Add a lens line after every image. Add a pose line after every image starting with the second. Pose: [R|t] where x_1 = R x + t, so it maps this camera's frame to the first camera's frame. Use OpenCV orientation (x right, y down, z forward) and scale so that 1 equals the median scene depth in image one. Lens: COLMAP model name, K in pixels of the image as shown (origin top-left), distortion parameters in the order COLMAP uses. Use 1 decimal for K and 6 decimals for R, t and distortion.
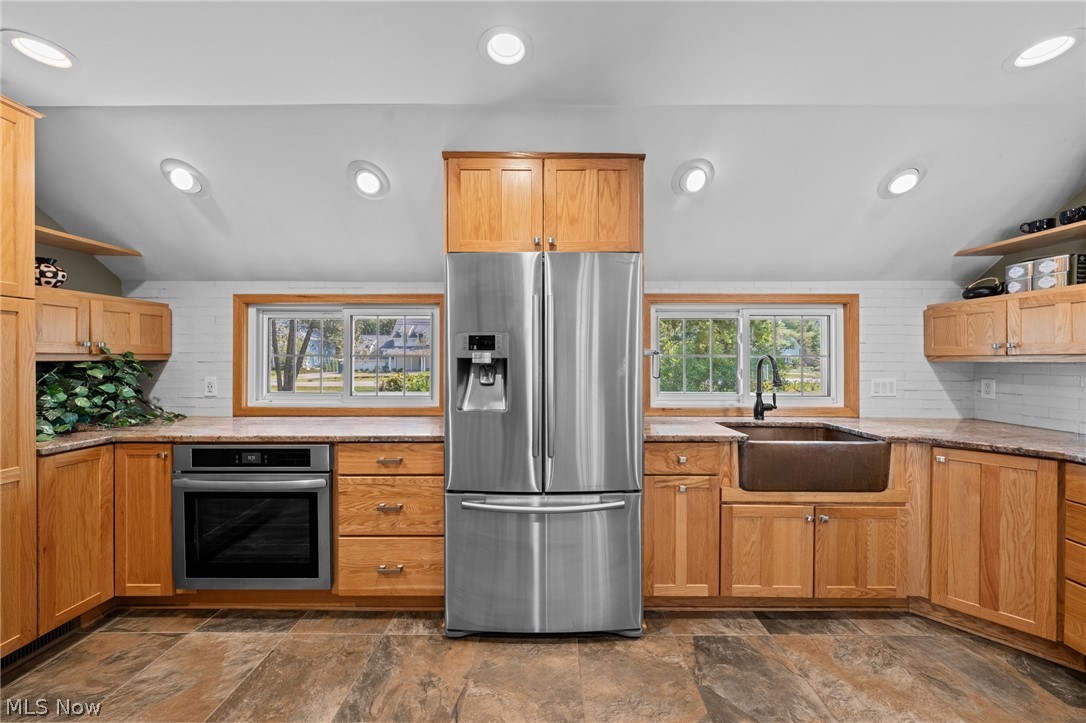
lens RADIAL K [[391.3, 0, 547.3], [0, 391.3, 360.8], [0, 0, 1]] dist [-0.003041, 0.000512]
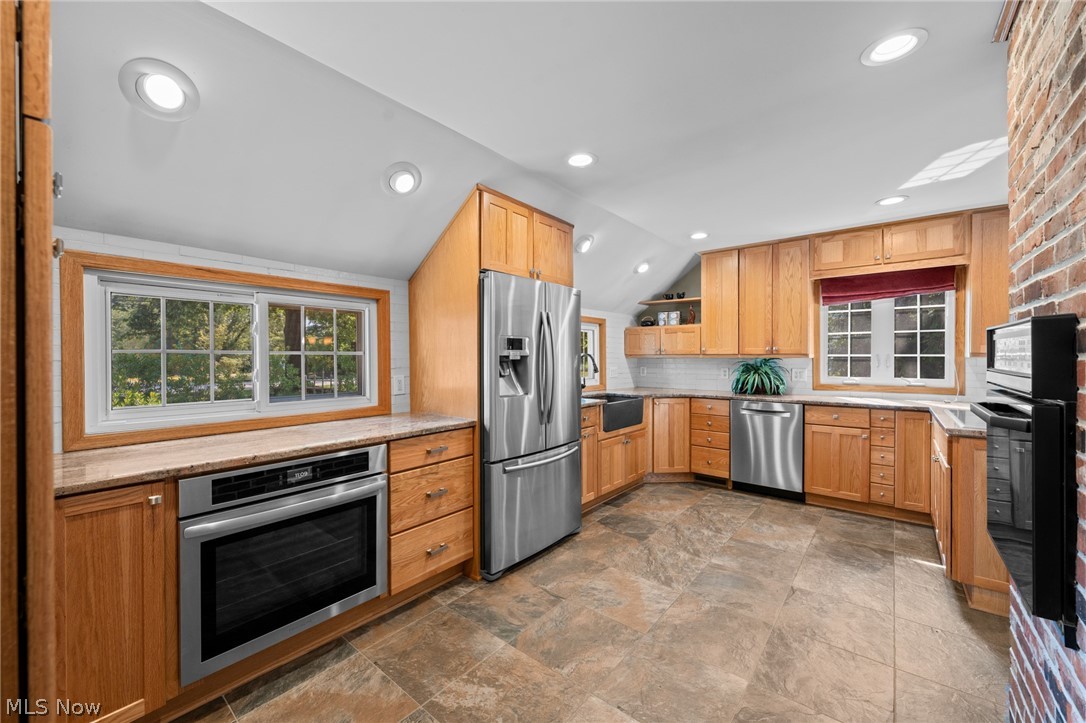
lens RADIAL K [[422.1, 0, 546.7], [0, 422.1, 359.6], [0, 0, 1]] dist [-0.002351, 0.000023]
pose [[0.630443, -0.006101, 0.776212, -1.120754], [0.004779, 0.999981, 0.003978, 0.001272], [-0.776221, 0.001202, 0.630460, 0.021797]]
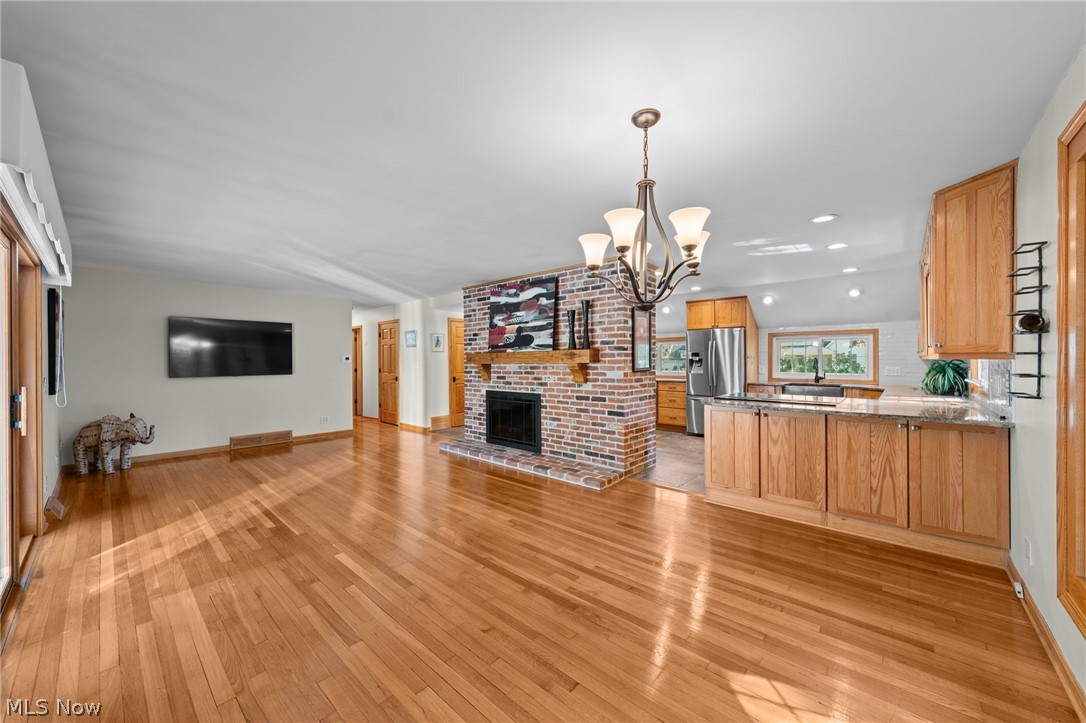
lens RADIAL K [[391.3, 0, 550.6], [0, 391.3, 361.1], [0, 0, 1]] dist [-0.003041, 0.000512]
pose [[0.750777, -0.002891, -0.660550, 1.158865], [0.001351, 0.999995, -0.002842, 0.020234], [0.660555, 0.001241, 0.750777, -2.491253]]
